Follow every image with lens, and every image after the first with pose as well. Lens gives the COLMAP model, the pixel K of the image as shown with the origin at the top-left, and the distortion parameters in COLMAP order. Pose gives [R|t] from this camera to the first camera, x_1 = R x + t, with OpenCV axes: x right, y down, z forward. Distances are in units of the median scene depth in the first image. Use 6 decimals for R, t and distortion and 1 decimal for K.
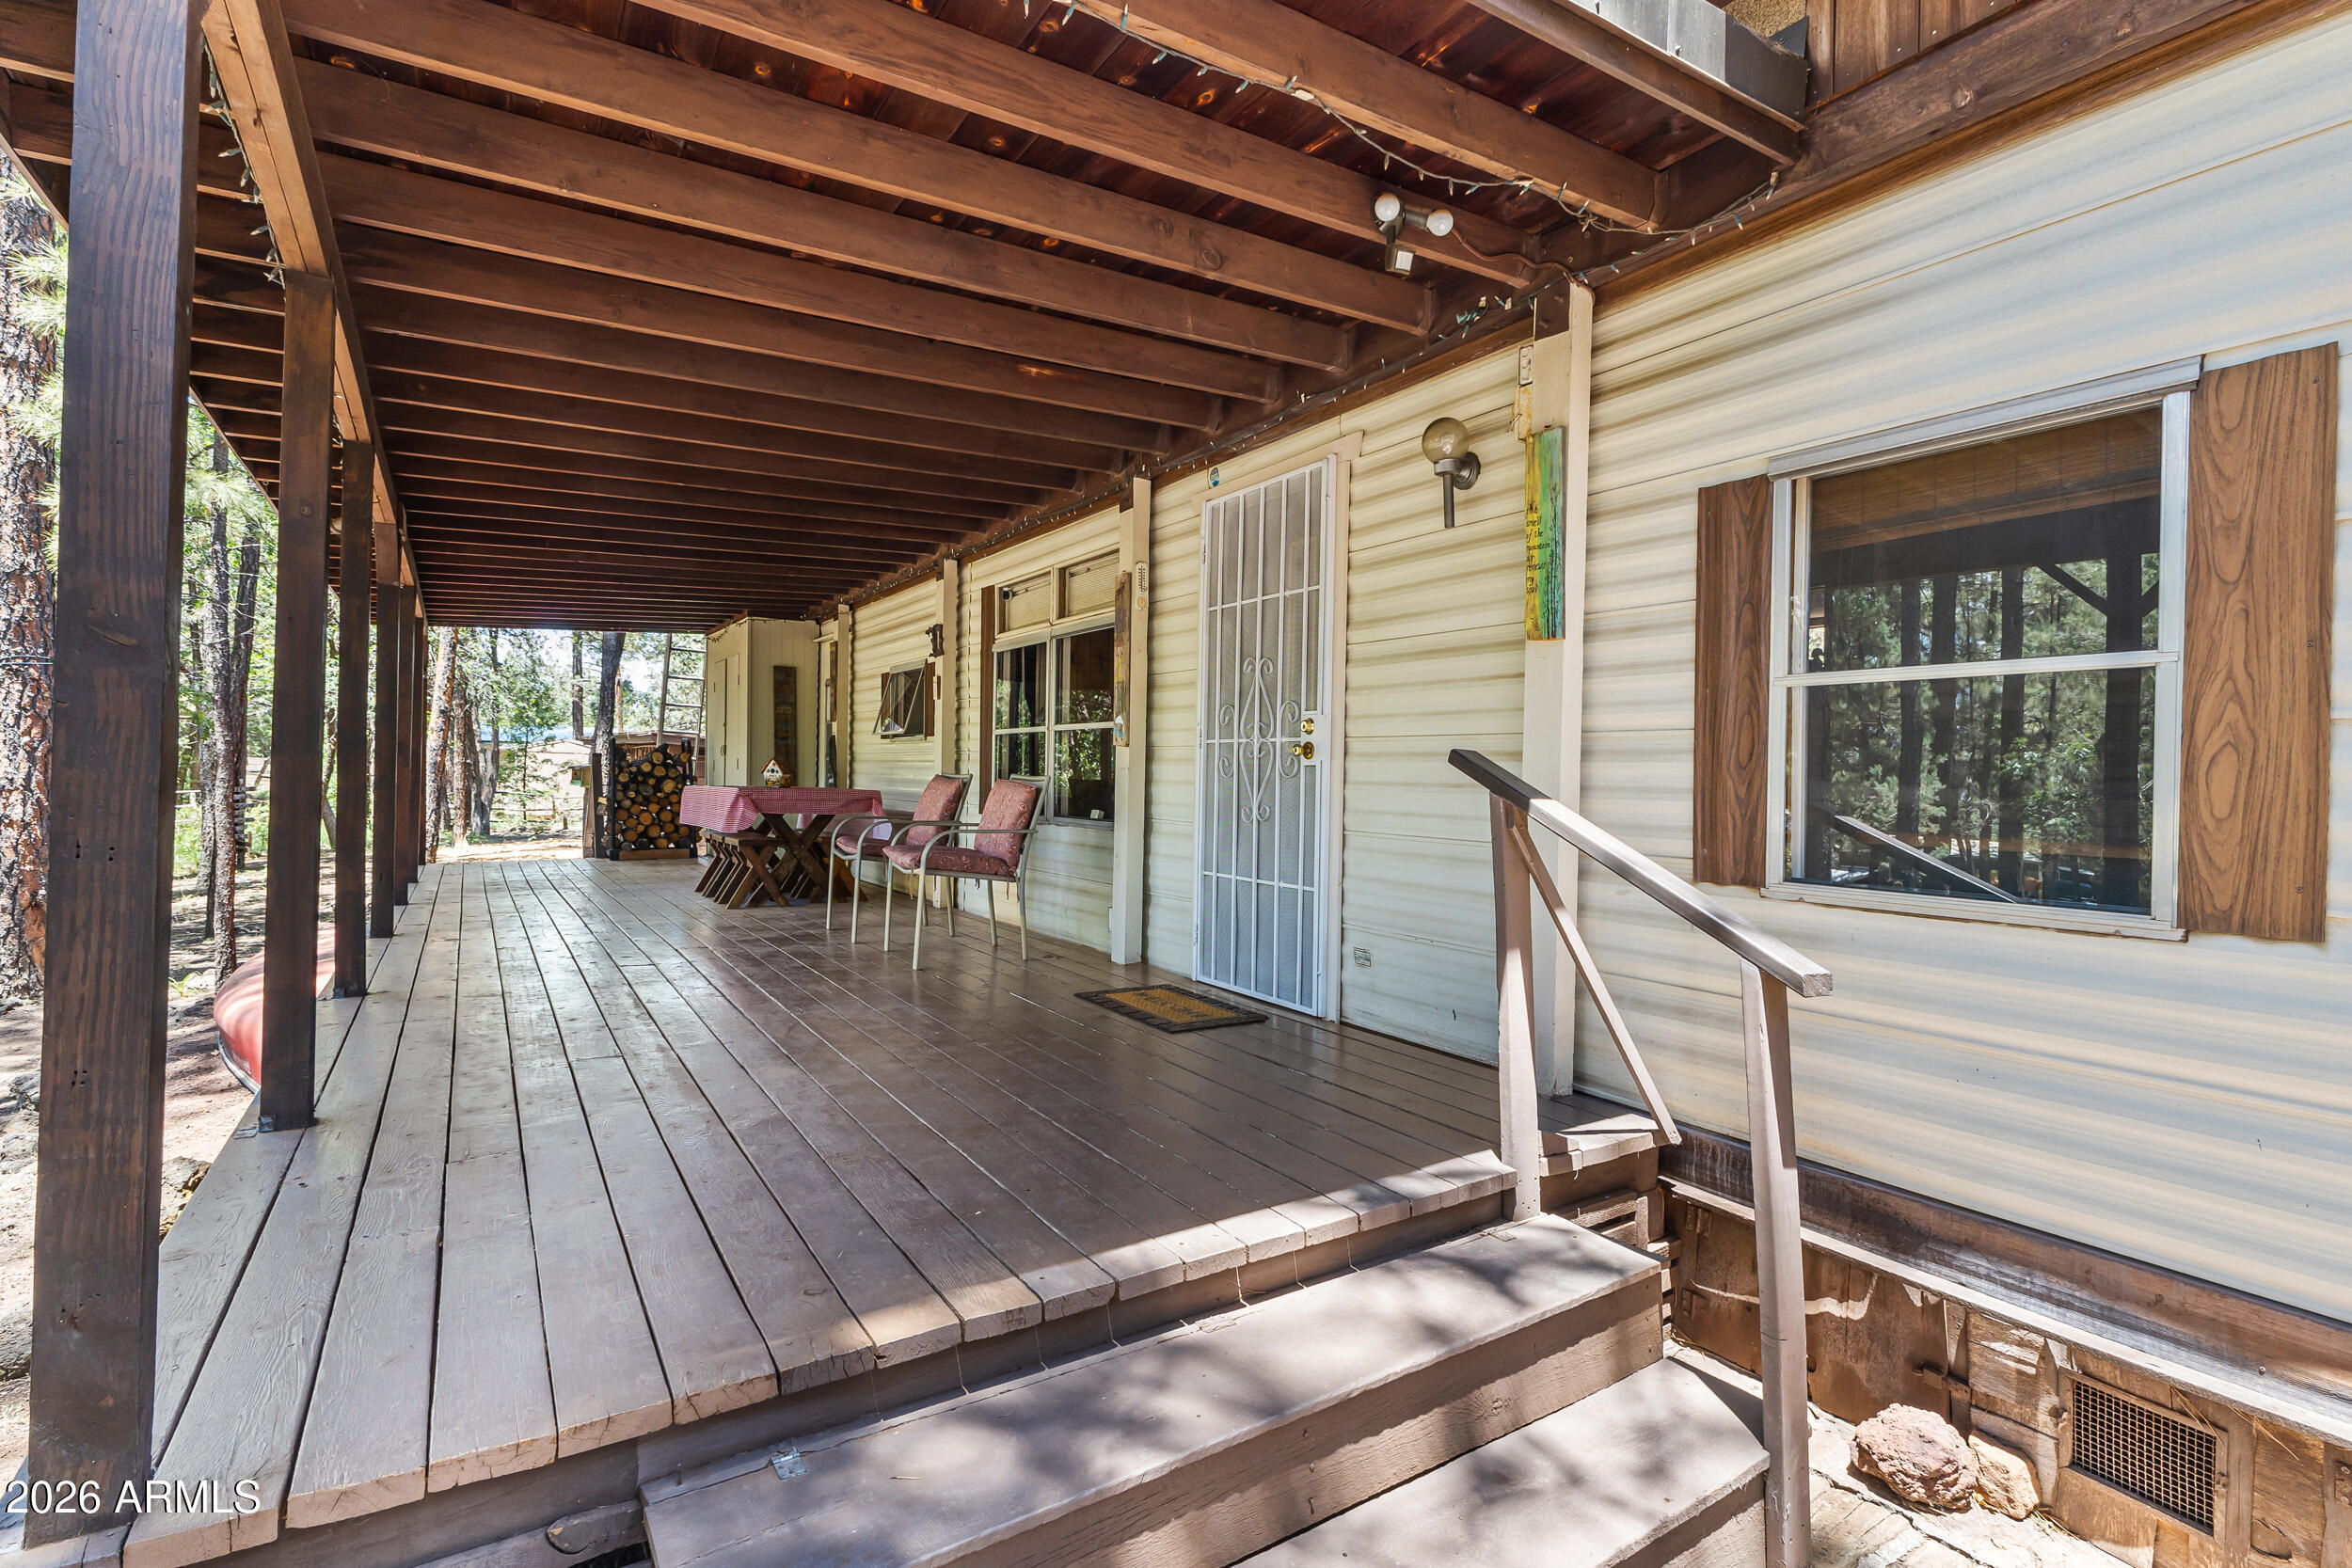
lens RADIAL K [[1177.2, 0, 1190.6], [0, 1177.2, 803.5], [0, 0, 1]] dist [0.003199, 0.002827]
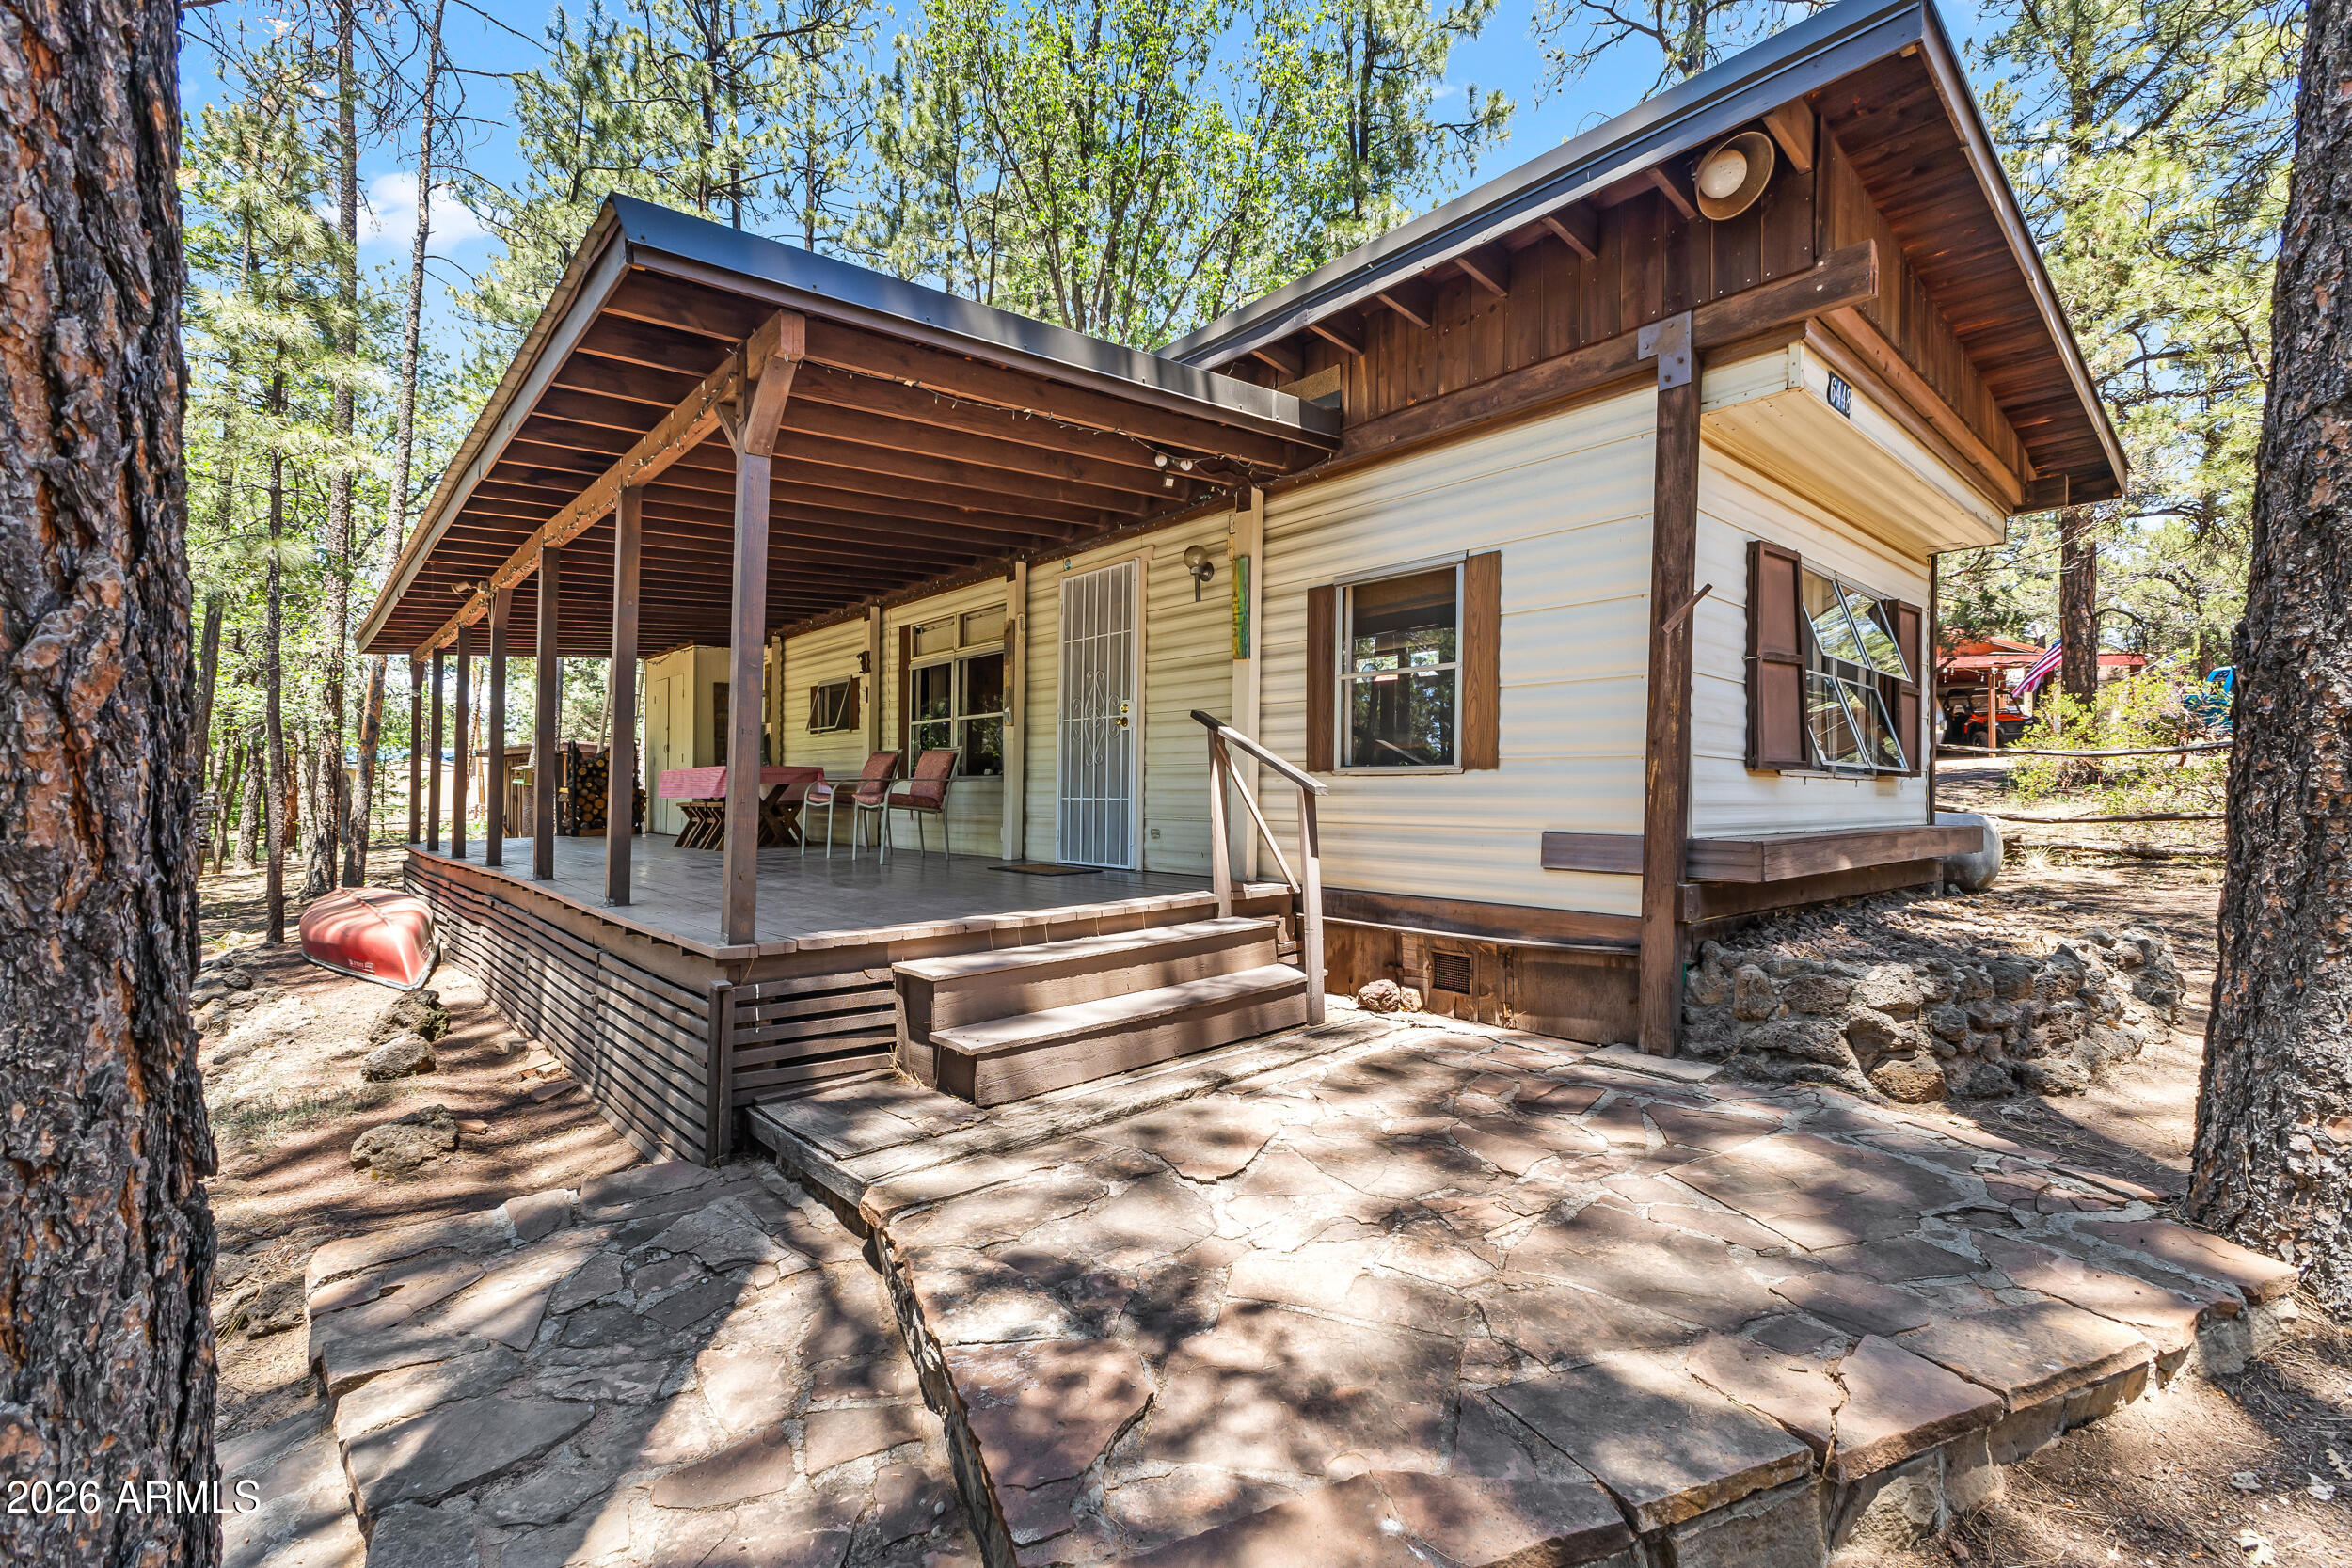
lens RADIAL K [[1018.6, 0, 1162.0], [0, 1018.6, 795.9], [0, 0, 1]] dist [0.009908, -0.000608]
pose [[0.989755, -0.002871, 0.142750, -0.050620], [0.005677, 0.999798, -0.019255, 0.075649], [-0.142666, 0.019868, 0.989571, -0.415247]]
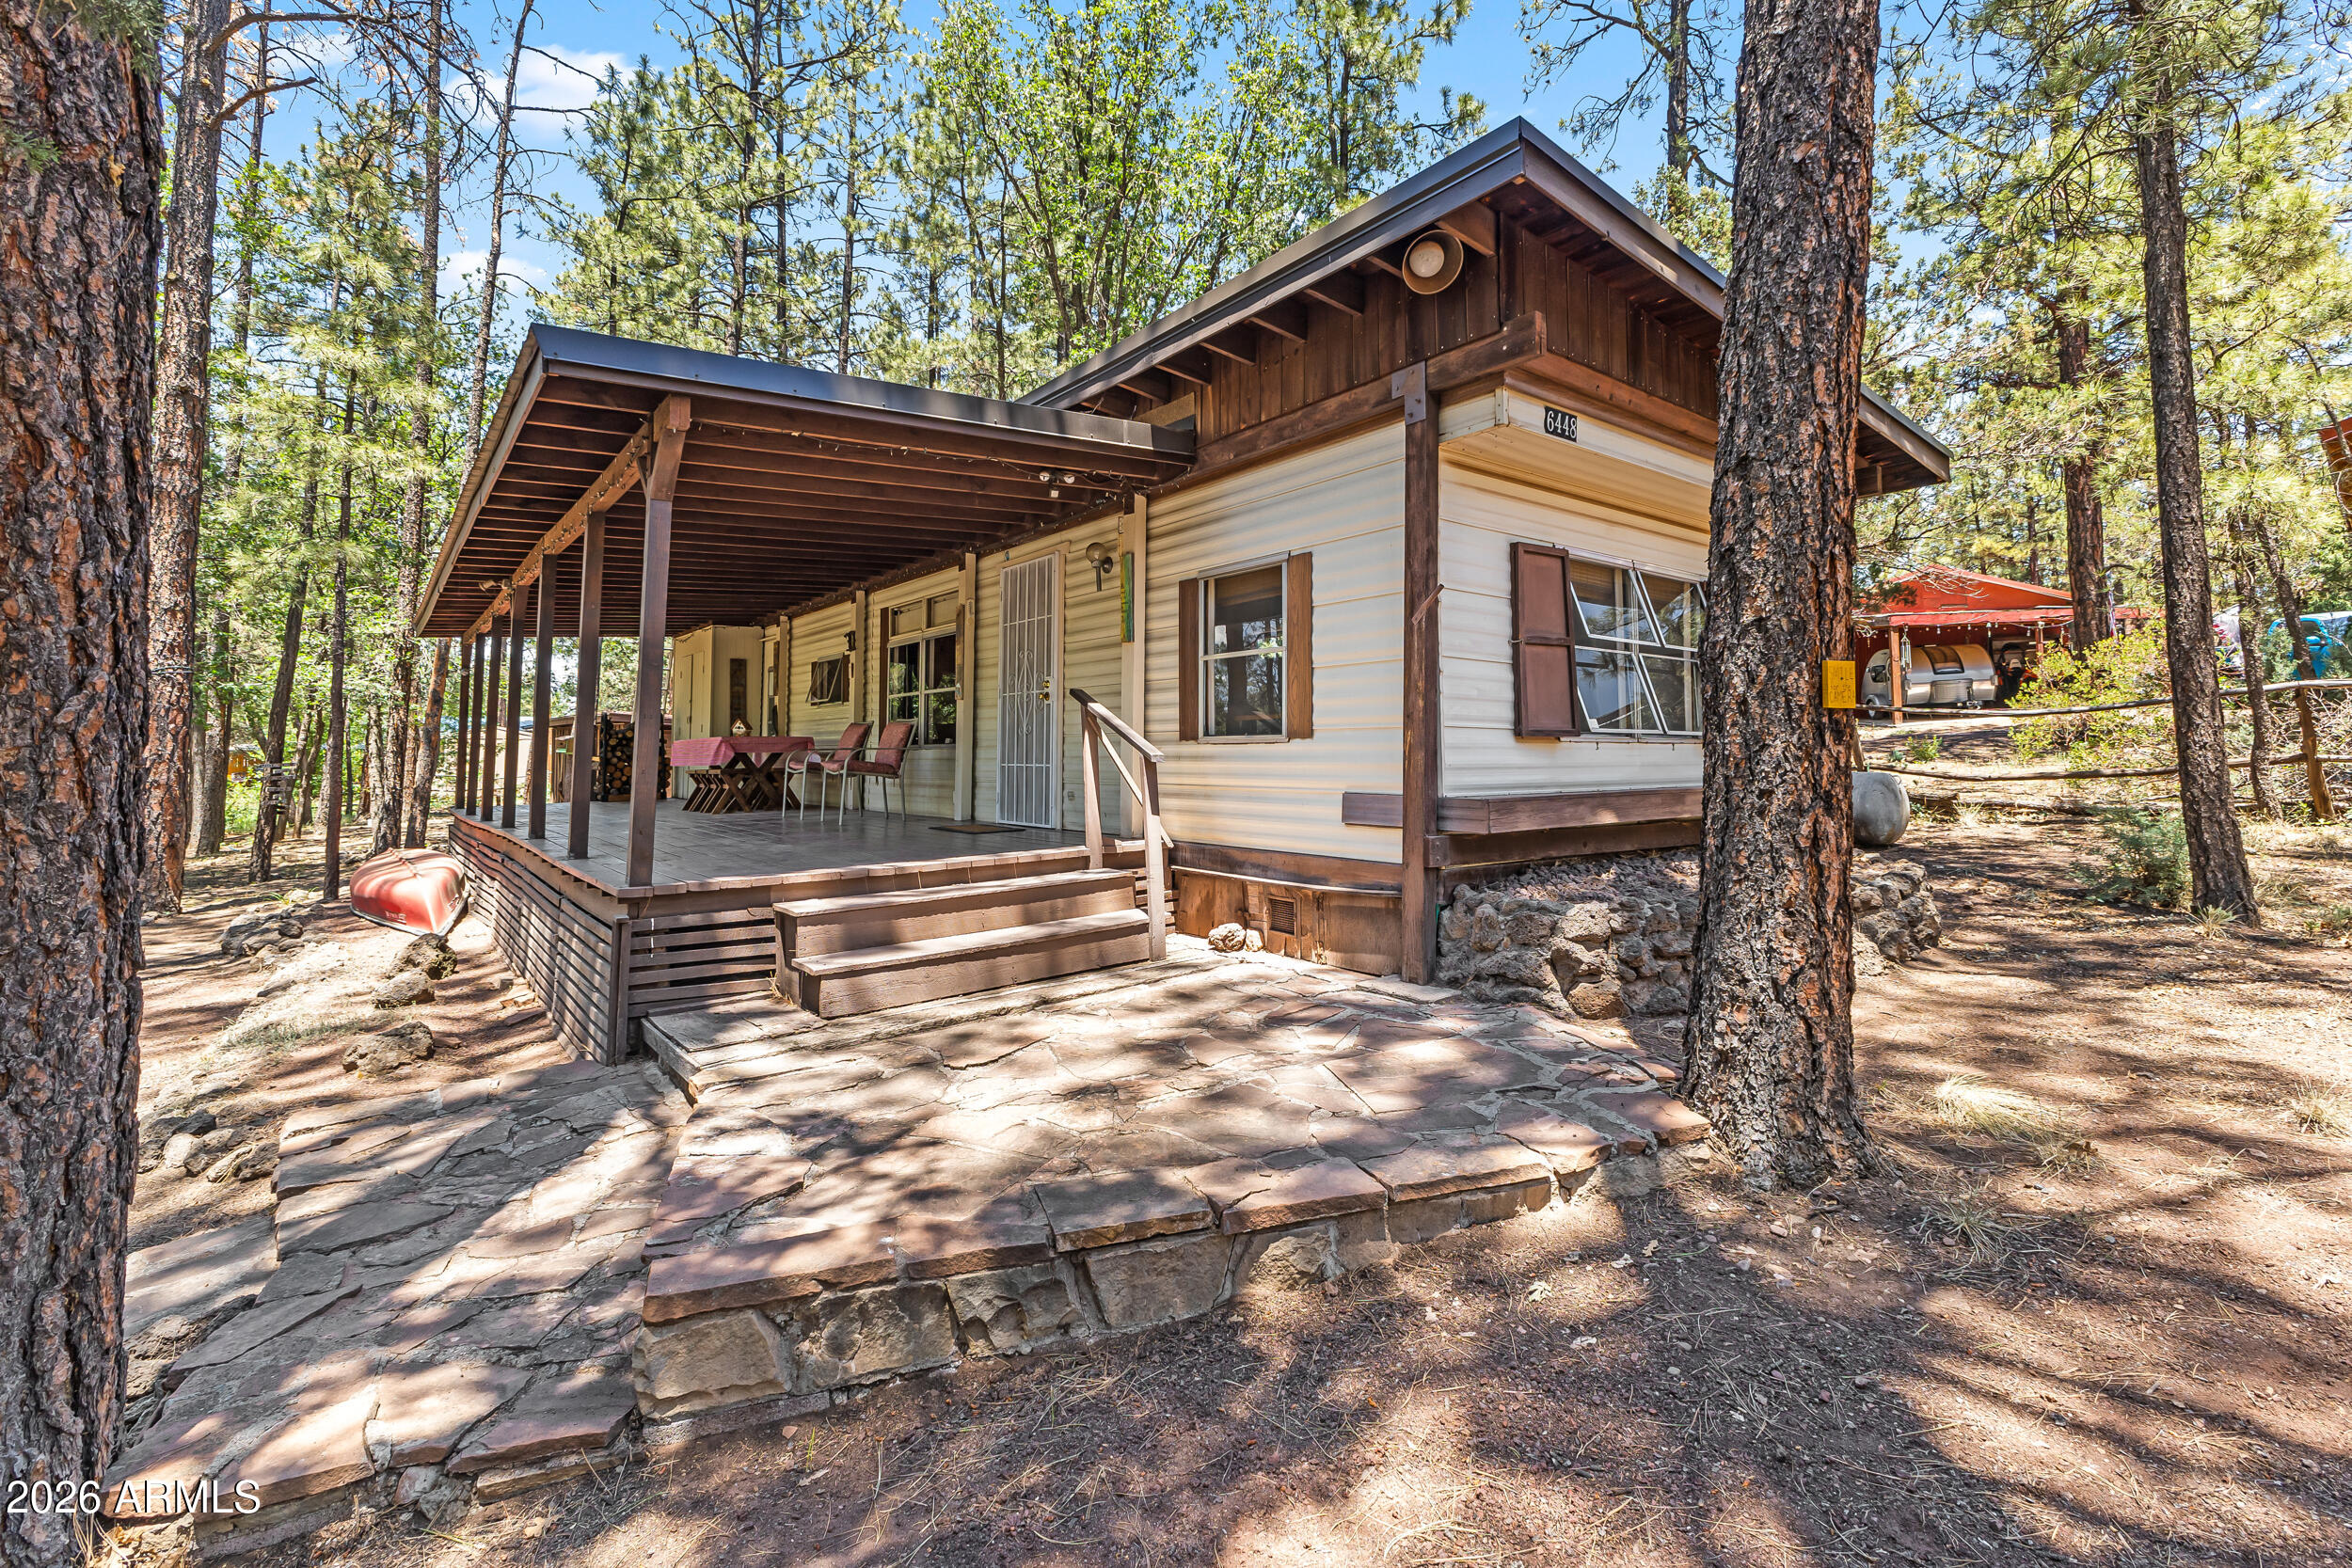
lens RADIAL K [[1018.6, 0, 1155.5], [0, 1018.6, 704.0], [0, 0, 1]] dist [0.009908, -0.000608]
pose [[0.995971, -0.005681, 0.089495, 0.100418], [0.012263, 0.997245, -0.073164, 0.075940], [-0.088833, 0.073967, 0.993296, -0.574353]]
